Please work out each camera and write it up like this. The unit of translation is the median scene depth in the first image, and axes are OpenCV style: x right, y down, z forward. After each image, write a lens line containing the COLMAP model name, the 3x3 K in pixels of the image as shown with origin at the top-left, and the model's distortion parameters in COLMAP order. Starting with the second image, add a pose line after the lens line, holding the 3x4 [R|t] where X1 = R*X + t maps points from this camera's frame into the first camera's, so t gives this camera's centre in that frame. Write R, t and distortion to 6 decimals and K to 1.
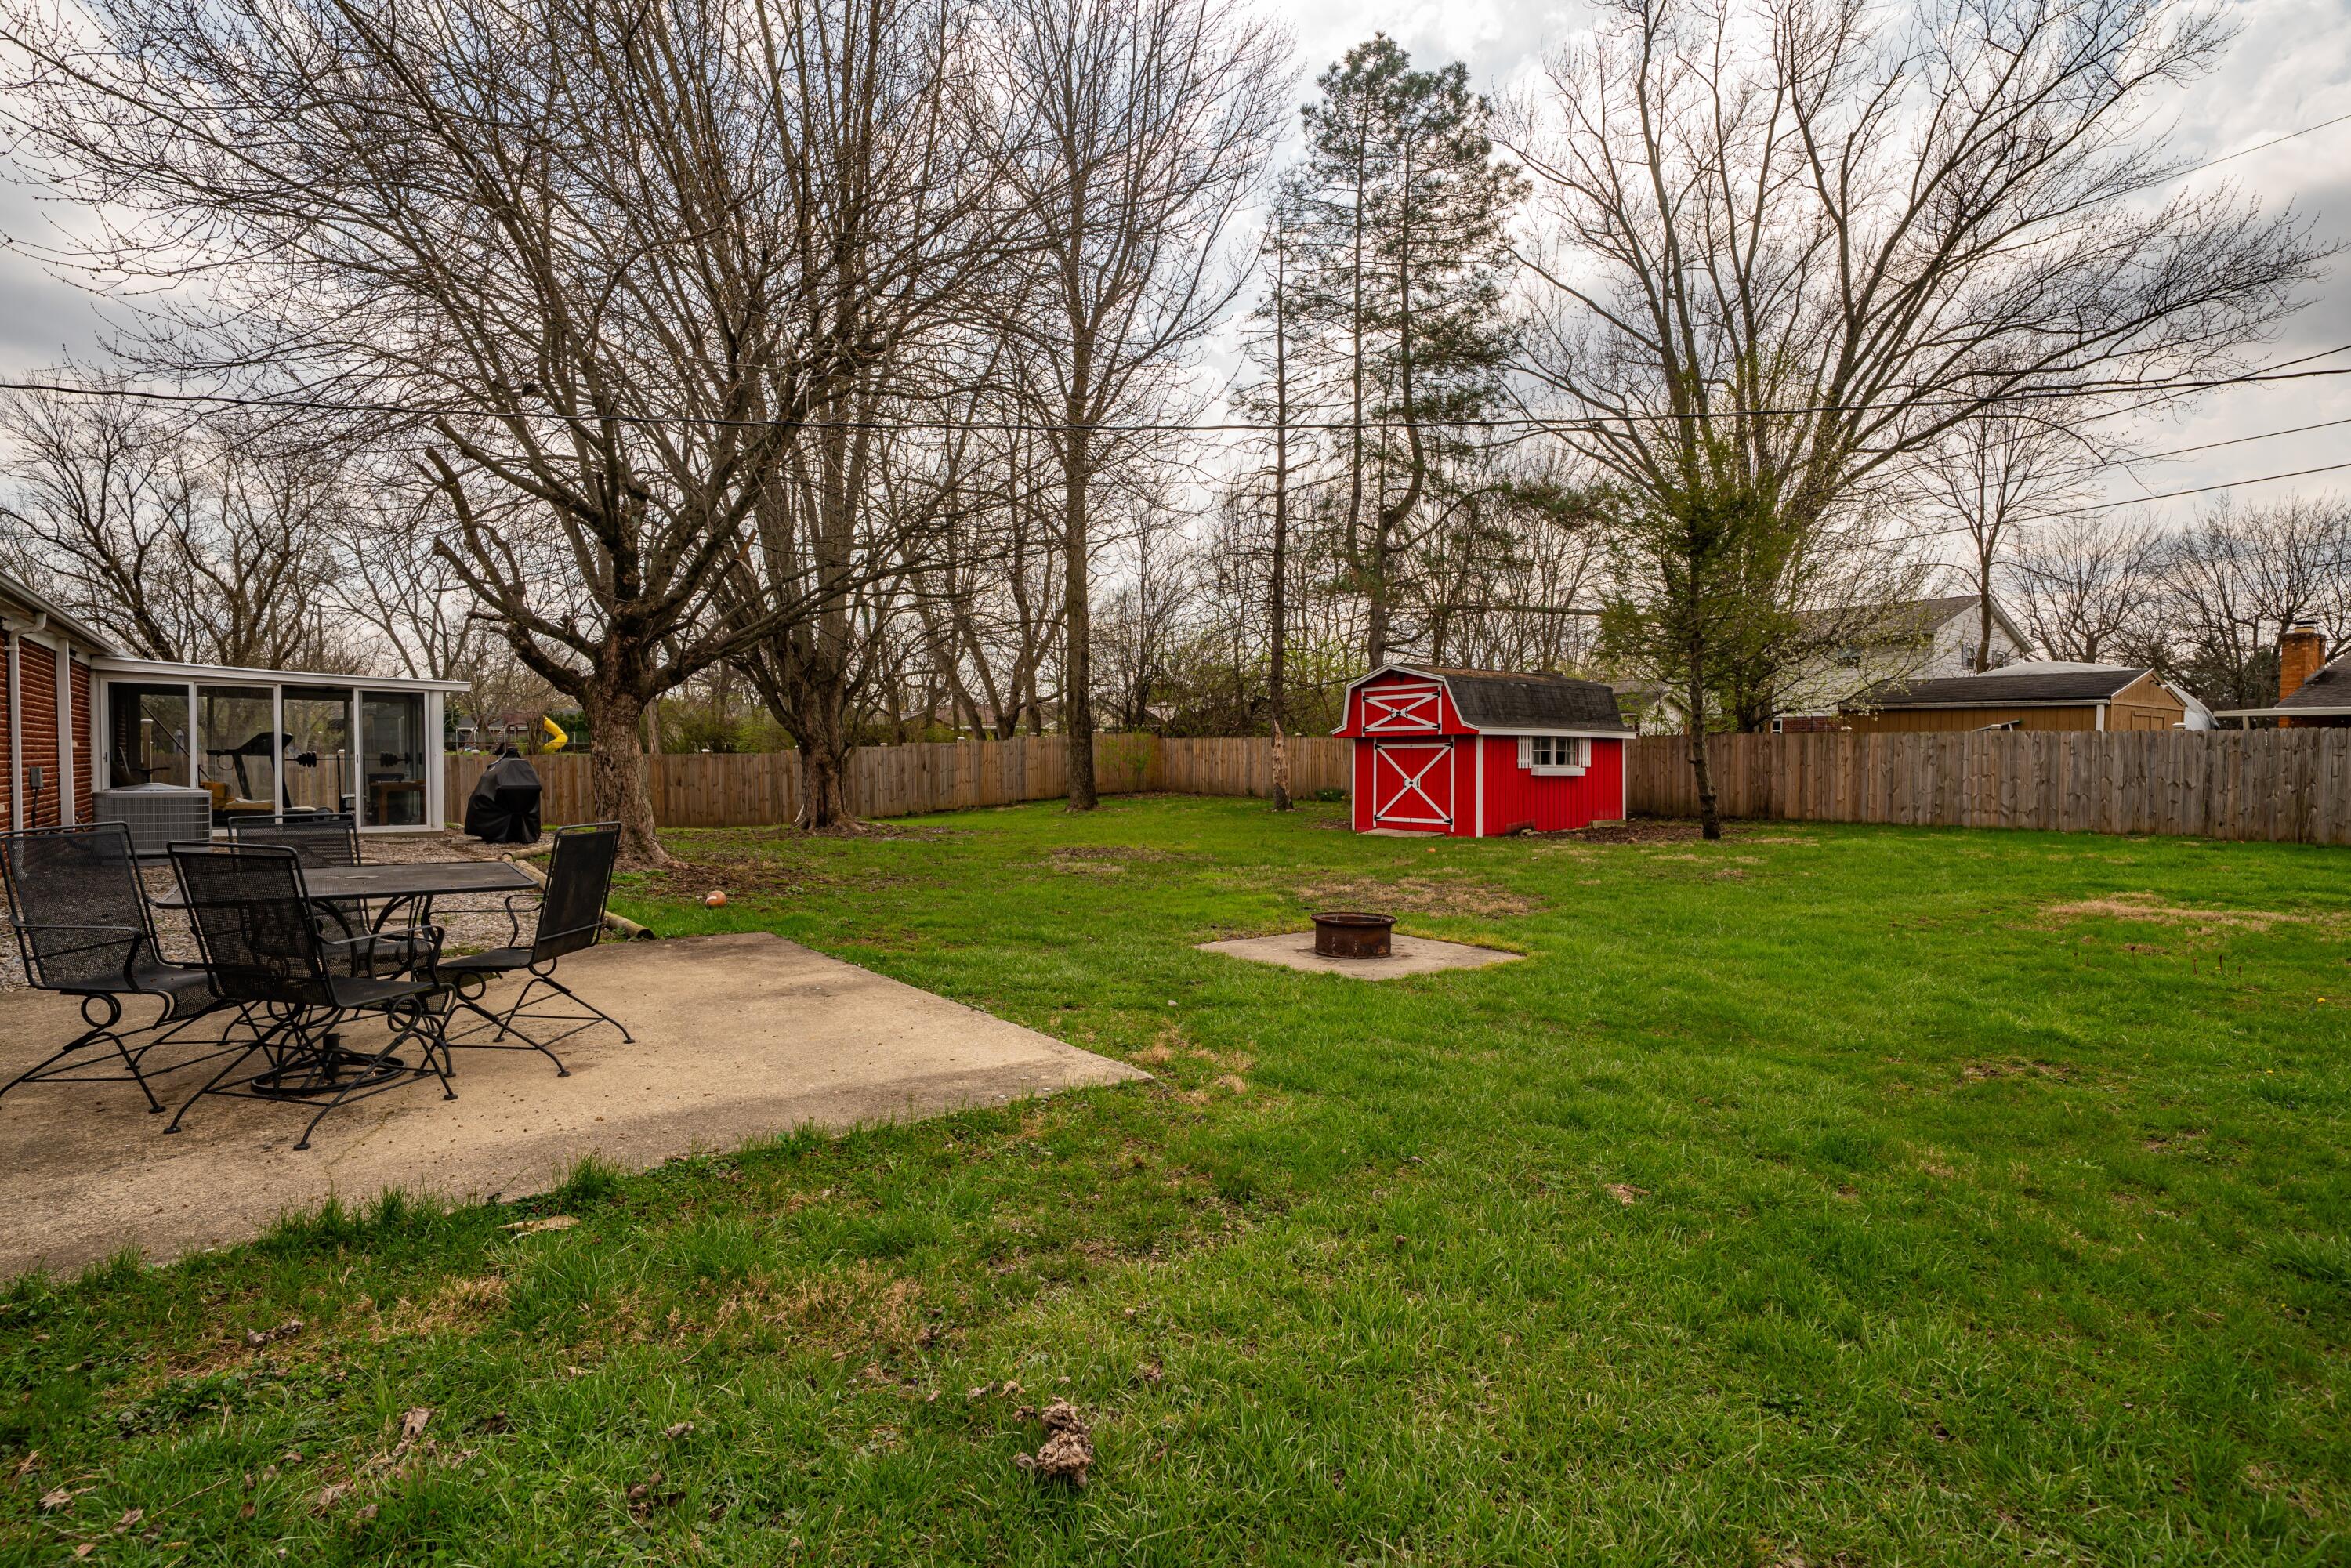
lens RADIAL K [[1201.8, 0, 1186.2], [0, 1201.8, 794.8], [0, 0, 1]] dist [-0.000372, 0.002093]
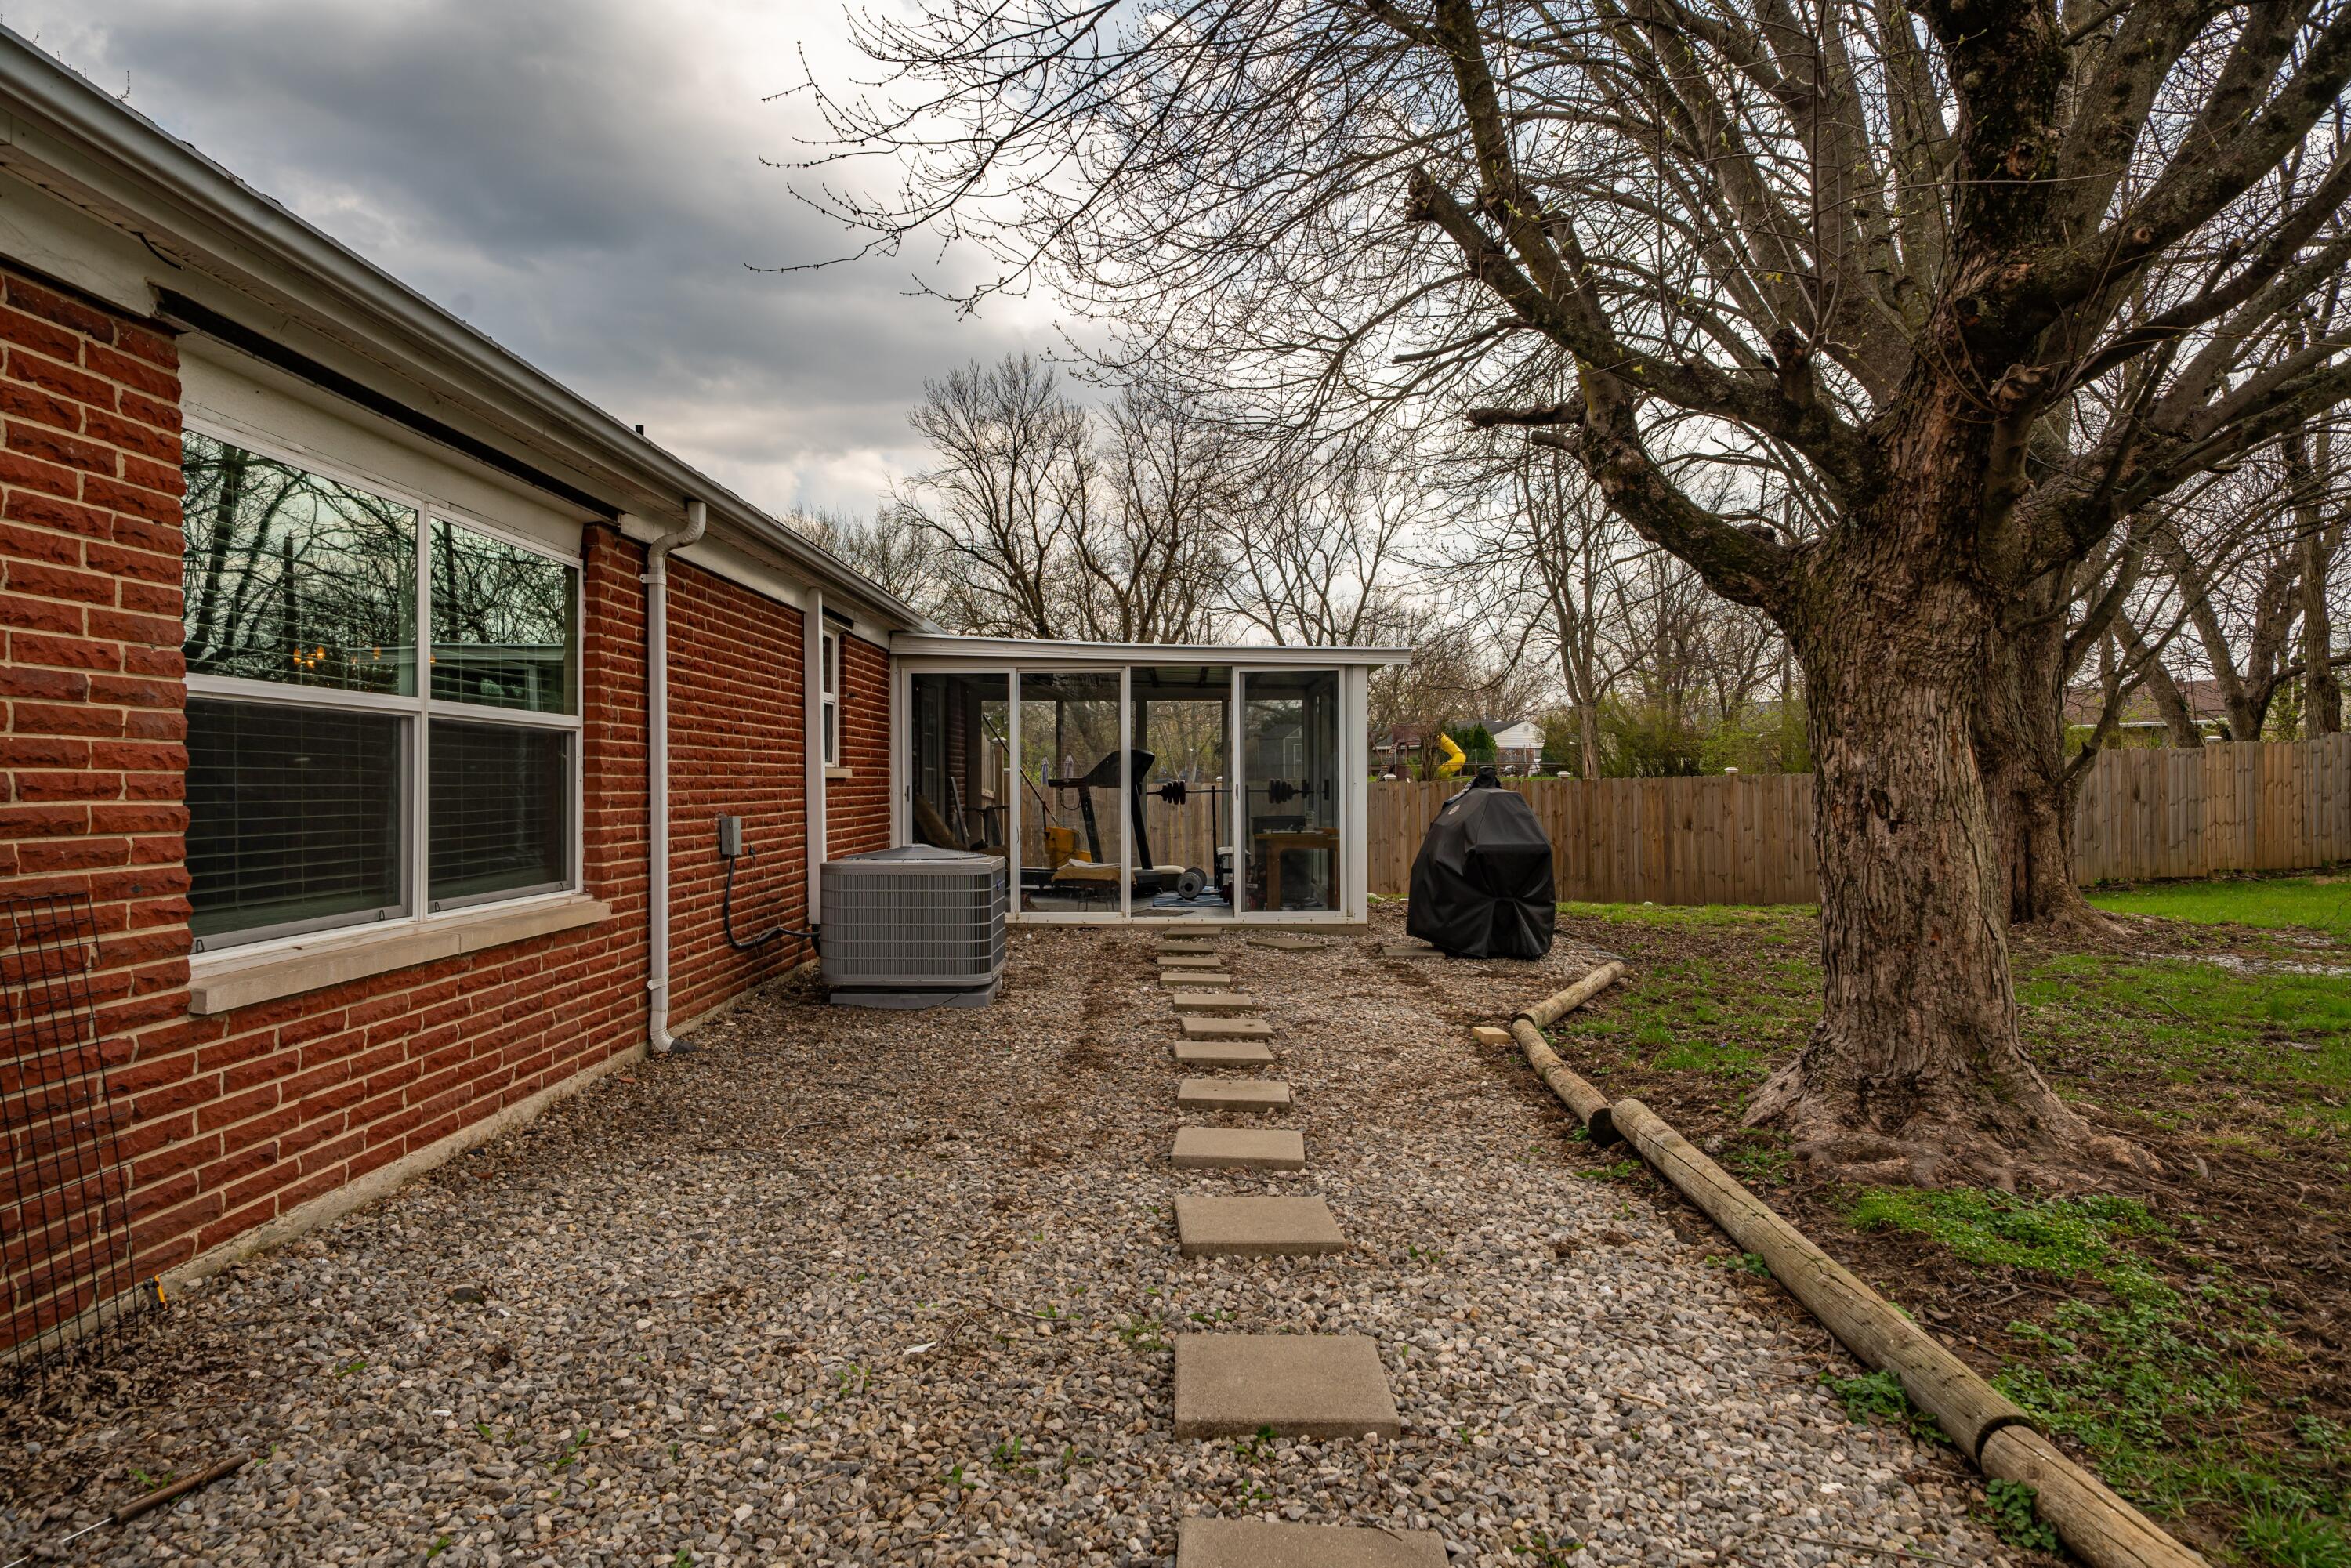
lens RADIAL K [[1486.0, 0, 1178.2], [0, 1486.0, 789.9], [0, 0, 1]] dist [-0.027707, -0.003111]
pose [[0.797191, -0.007970, -0.603674, -0.202624], [-0.006579, 0.999739, -0.021888, -0.010692], [0.603691, 0.021421, 0.796930, 0.298603]]
